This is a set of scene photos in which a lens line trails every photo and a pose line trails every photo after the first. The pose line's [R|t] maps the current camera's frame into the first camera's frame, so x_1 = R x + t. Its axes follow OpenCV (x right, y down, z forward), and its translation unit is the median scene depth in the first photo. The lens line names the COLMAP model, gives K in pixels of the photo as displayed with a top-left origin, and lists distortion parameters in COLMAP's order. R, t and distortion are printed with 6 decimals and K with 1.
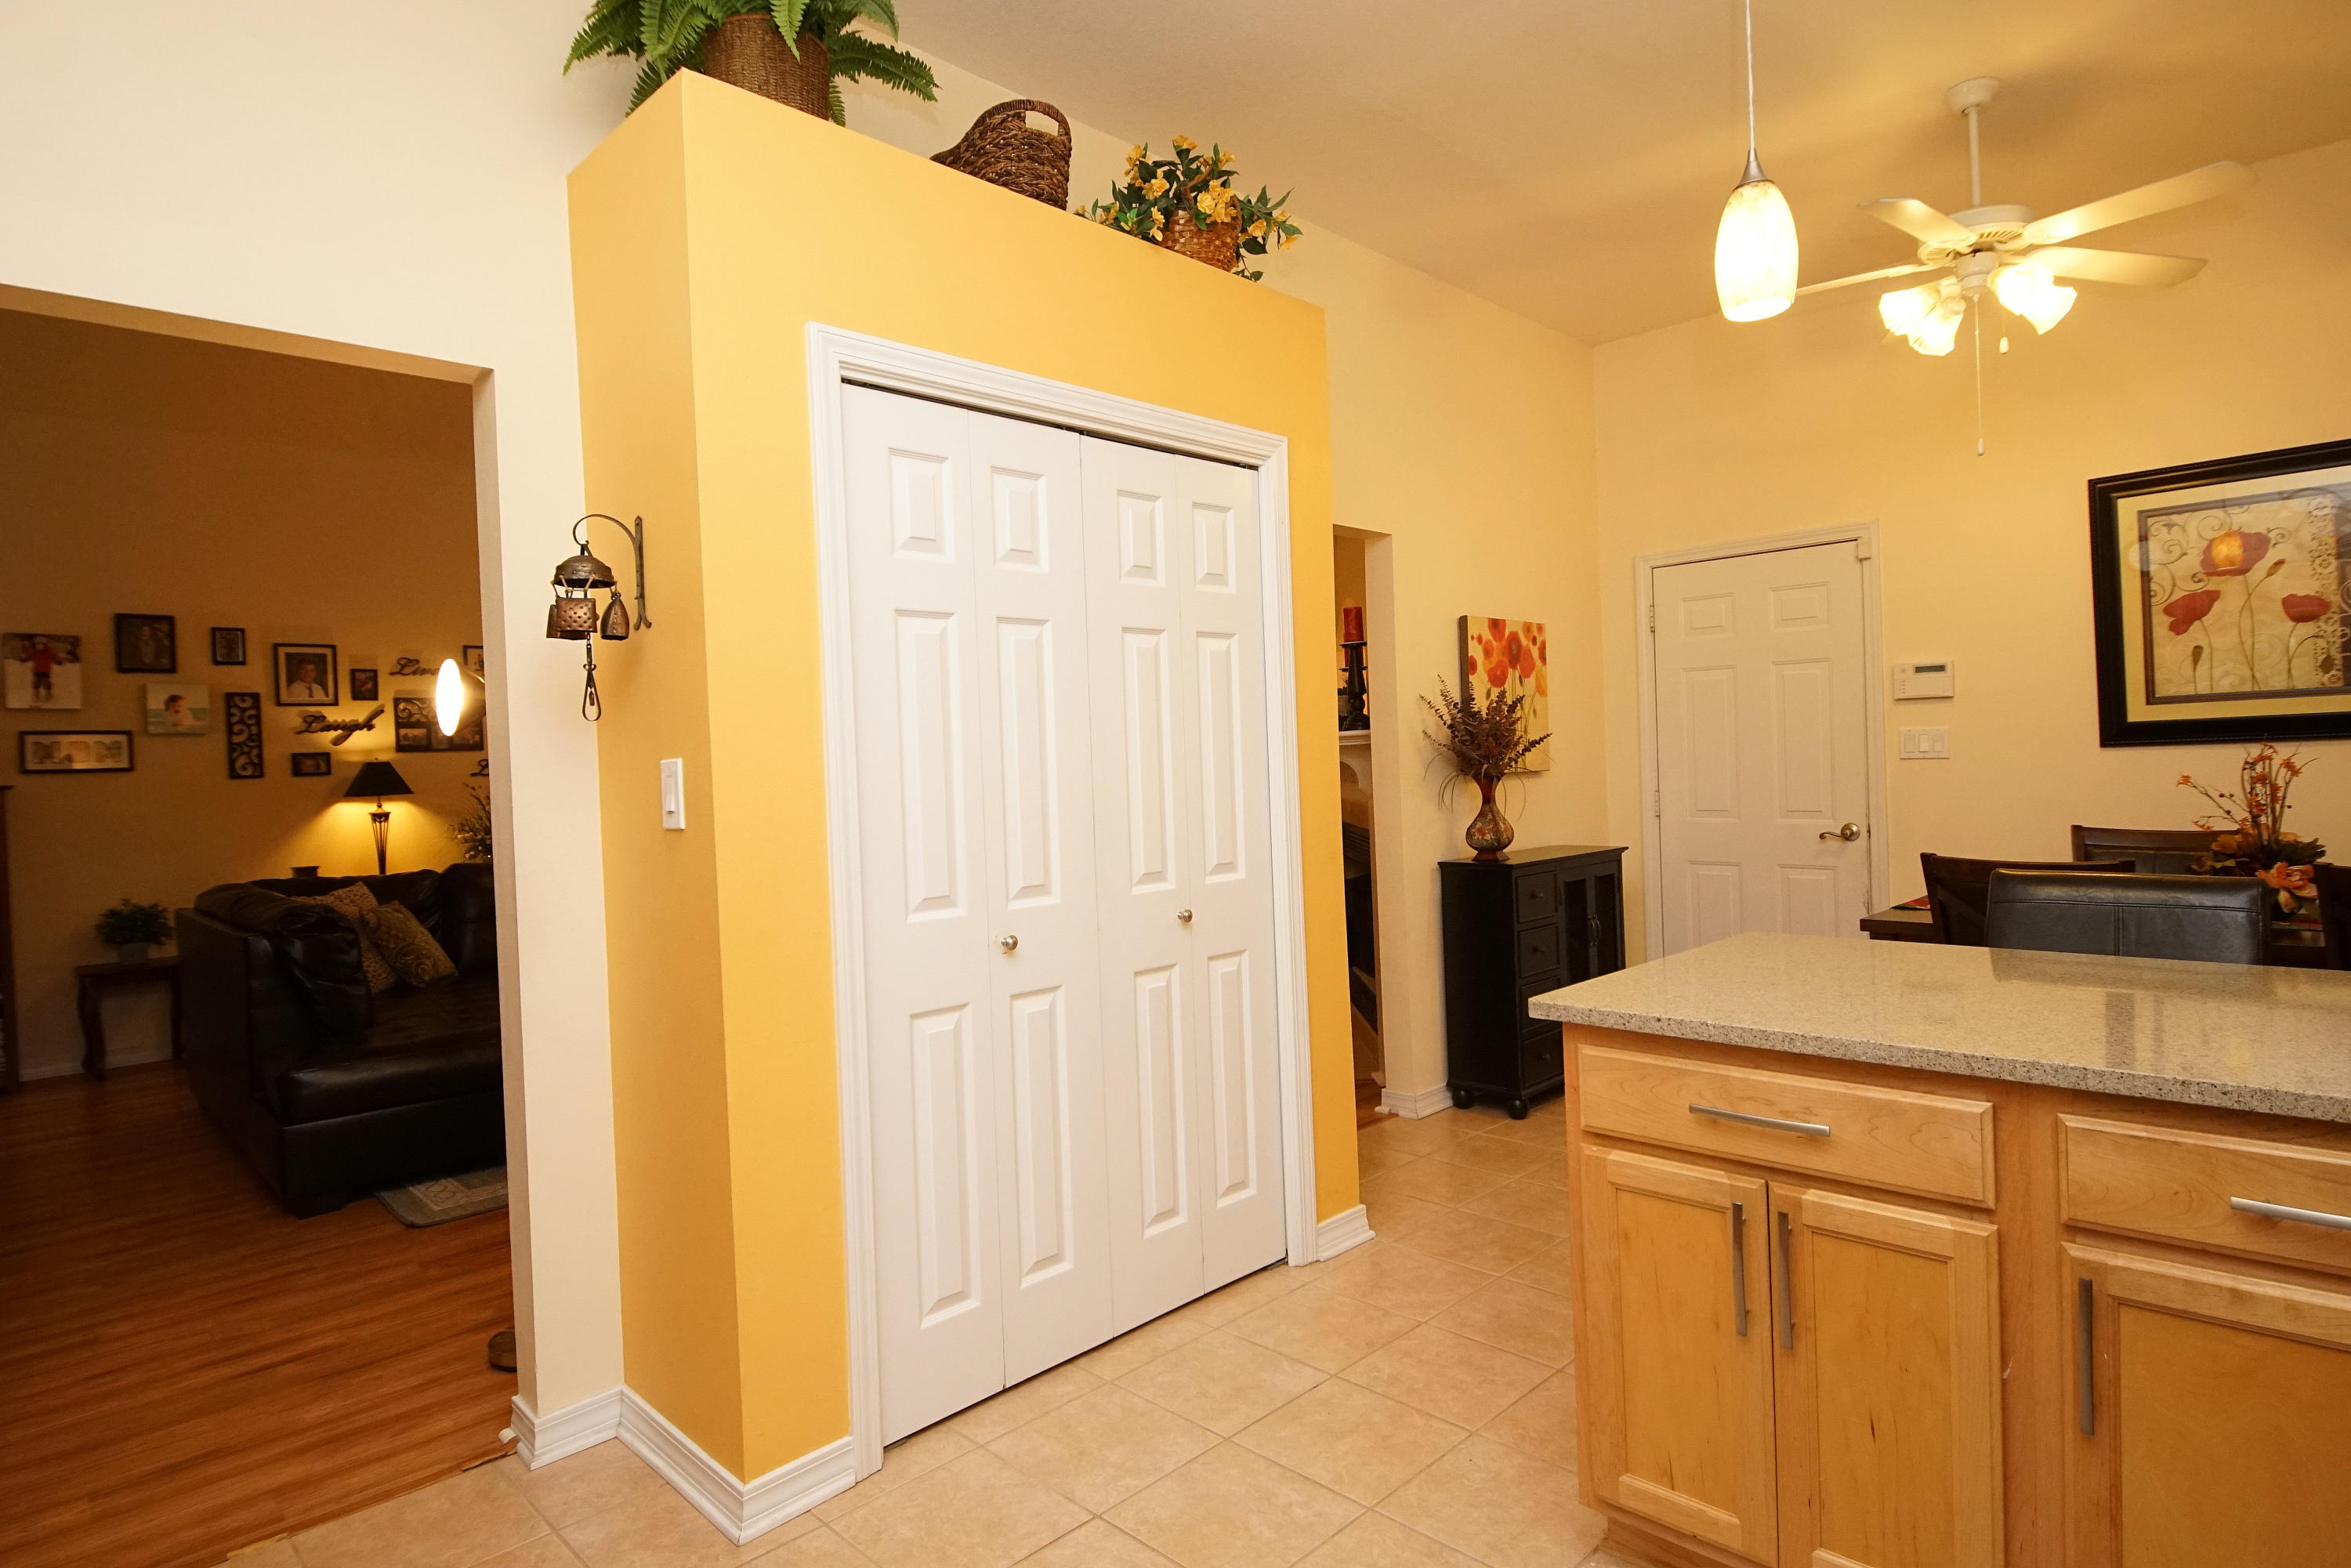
lens RADIAL K [[1264.1, 0, 1147.2], [0, 1264.1, 773.5], [0, 0, 1]] dist [0.024630, -0.026813]
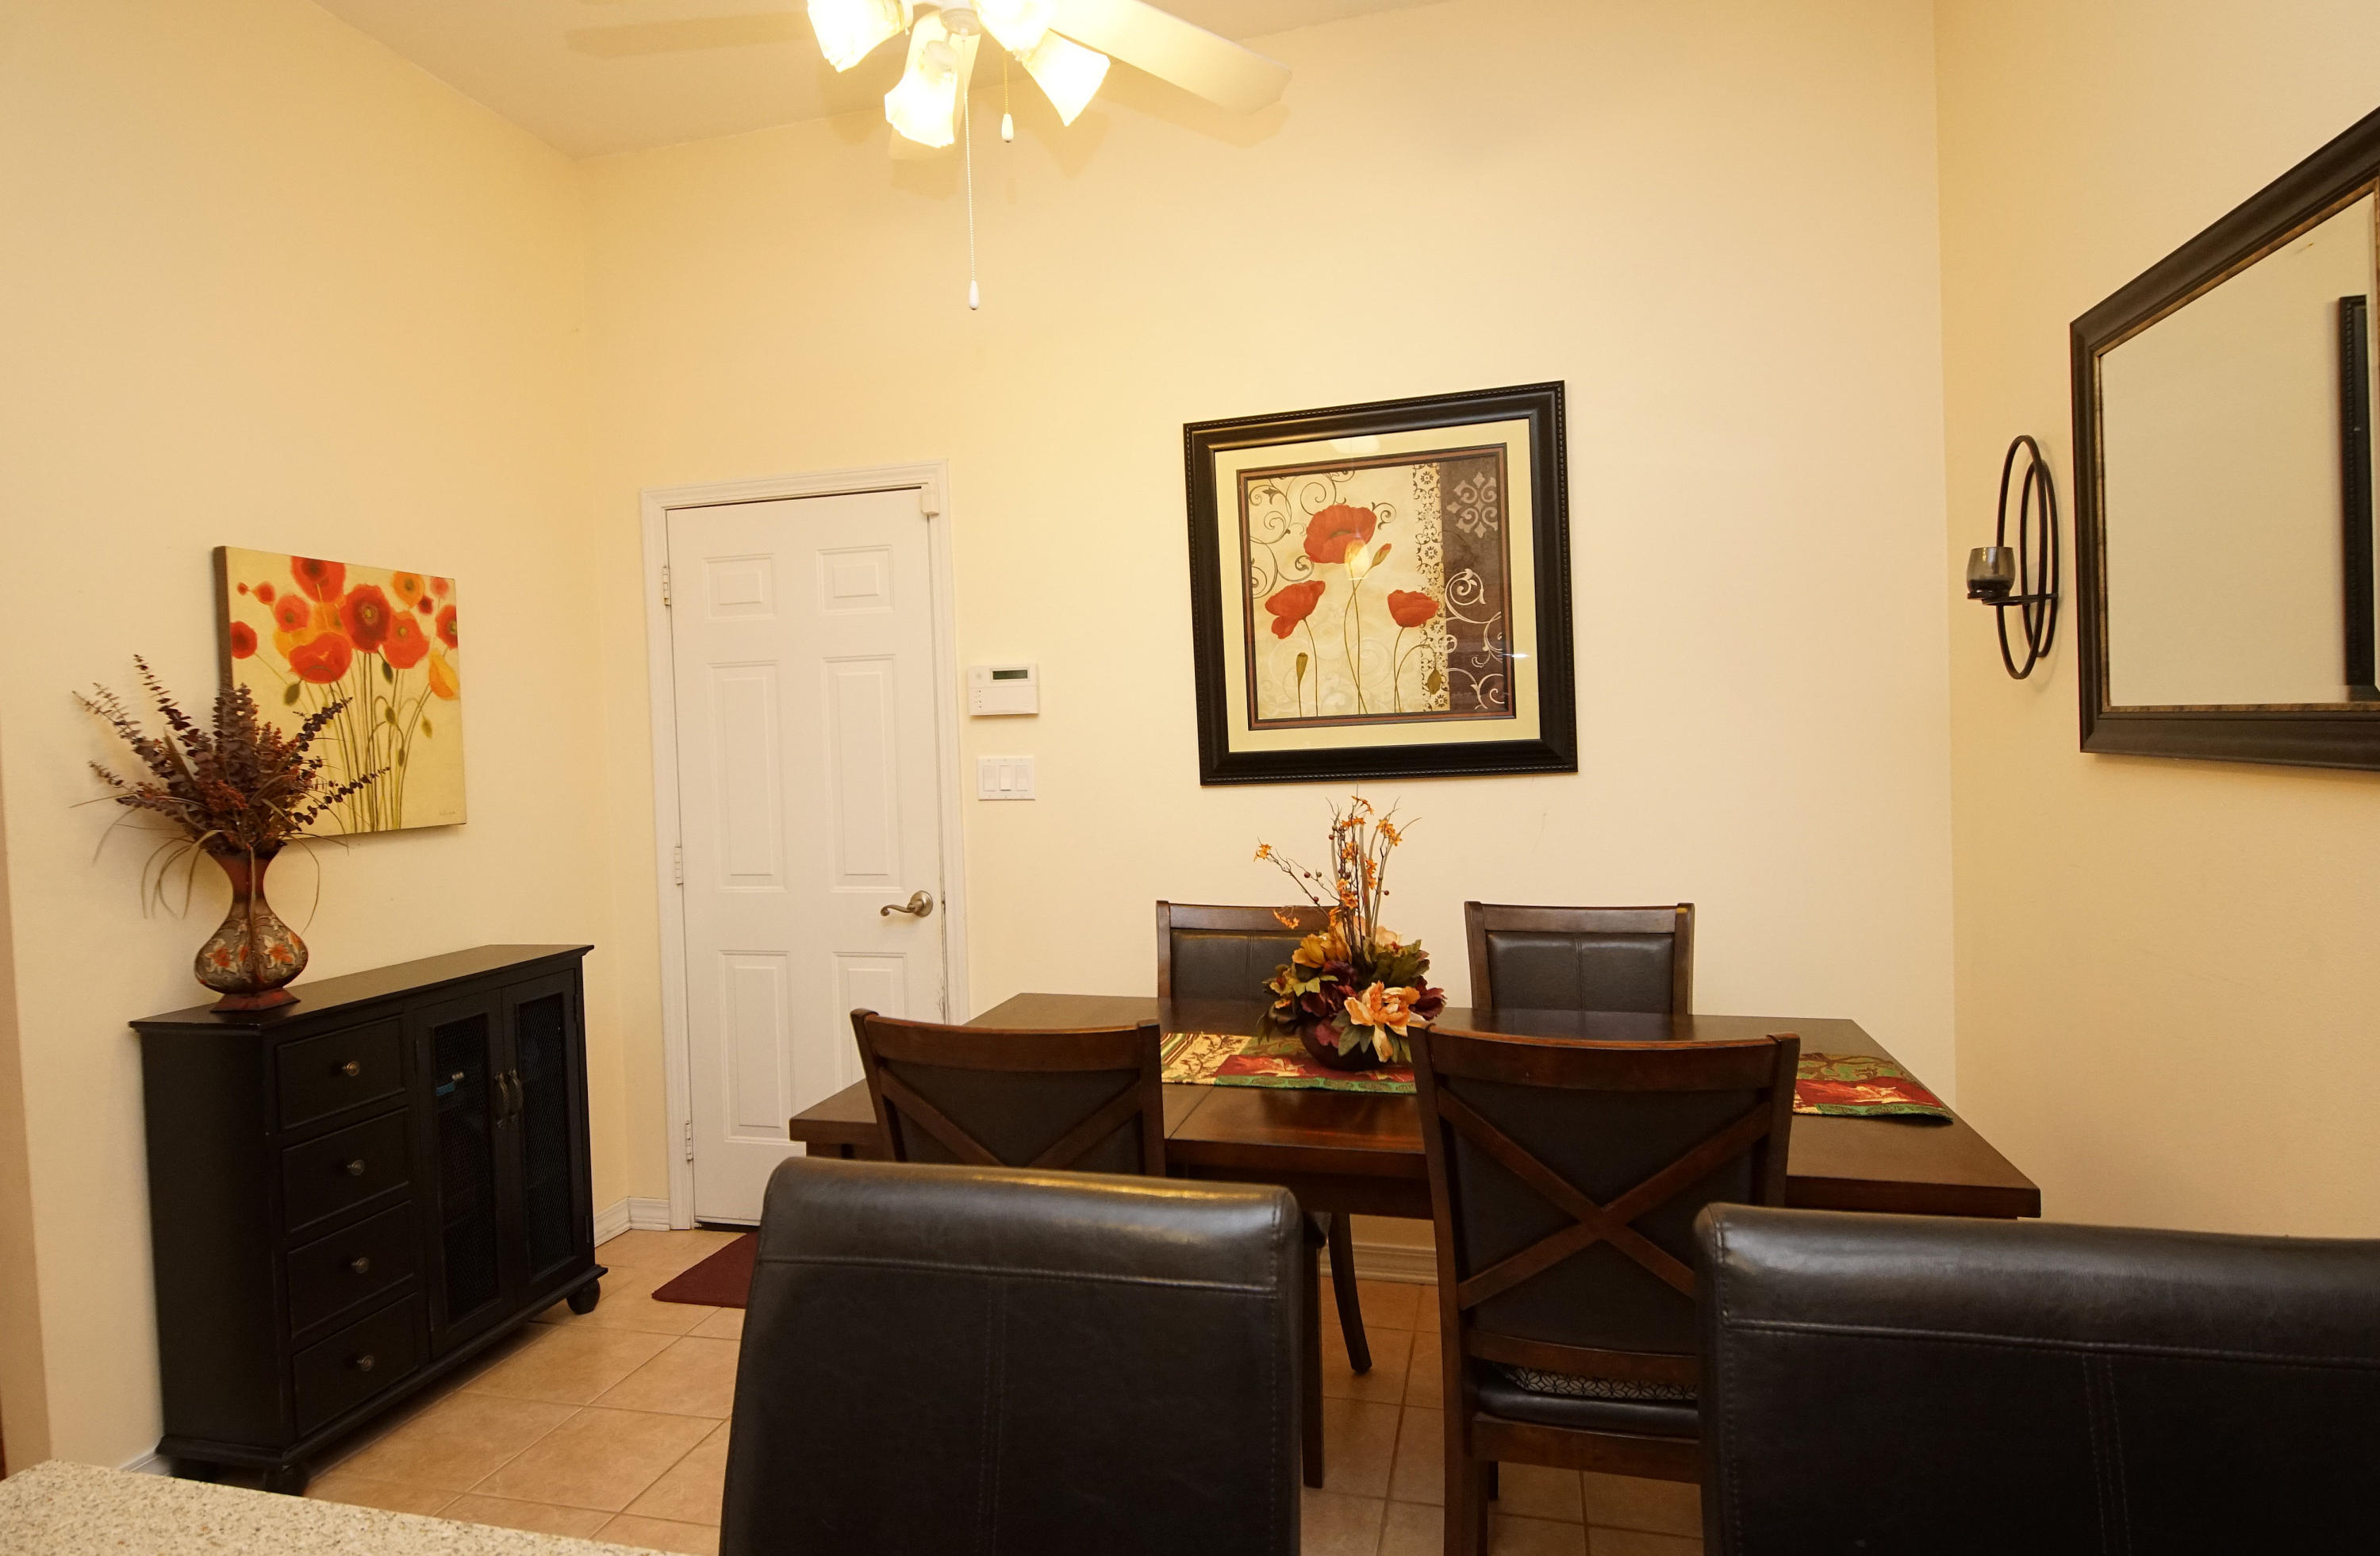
lens RADIAL K [[1329.3, 0, 1147.1], [0, 1329.3, 767.0], [0, 0, 1]] dist [0.026588, -0.000223]
pose [[0.863175, -0.004914, 0.504881, 0.334357], [0.008160, 0.999958, -0.004217, -0.029050], [-0.504839, 0.007760, 0.863178, 0.348857]]
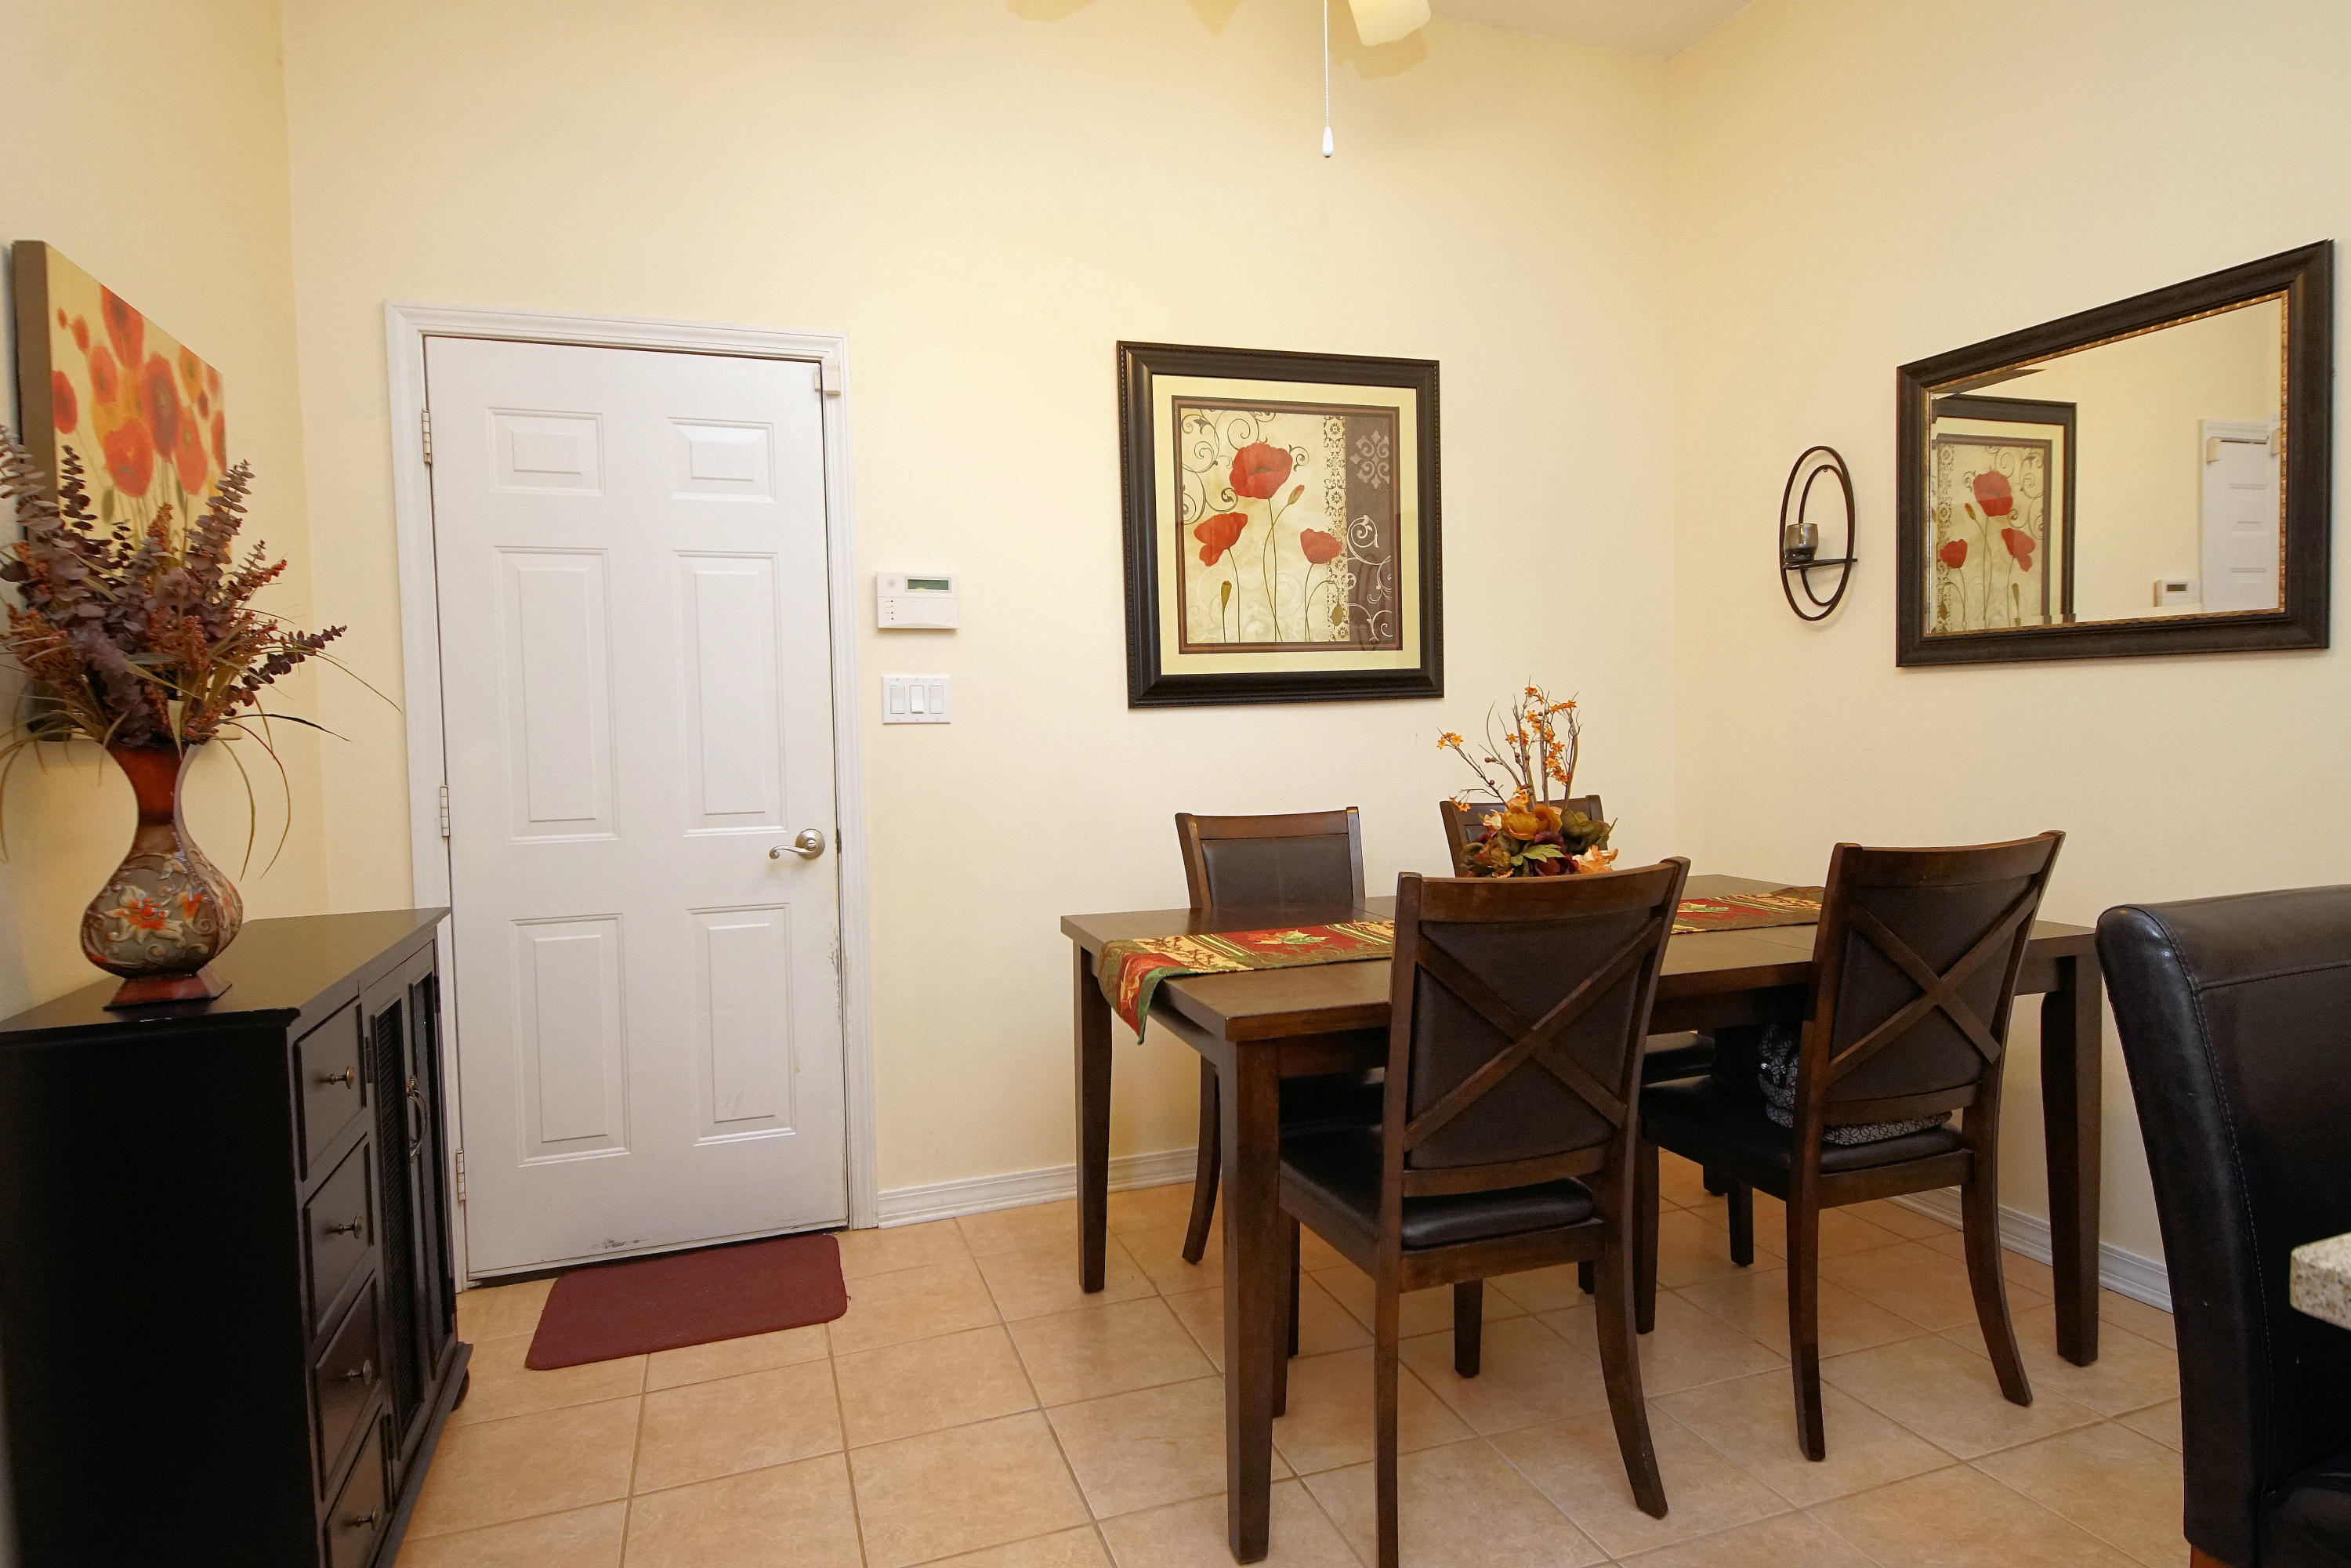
lens RADIAL K [[1264.1, 0, 1161.5], [0, 1264.1, 775.7], [0, 0, 1]] dist [0.024630, -0.026813]
pose [[0.429554, -0.012696, 0.902952, 0.092603], [0.017659, 0.999828, 0.005657, 0.014856], [-0.902868, 0.013515, 0.429705, 0.676234]]
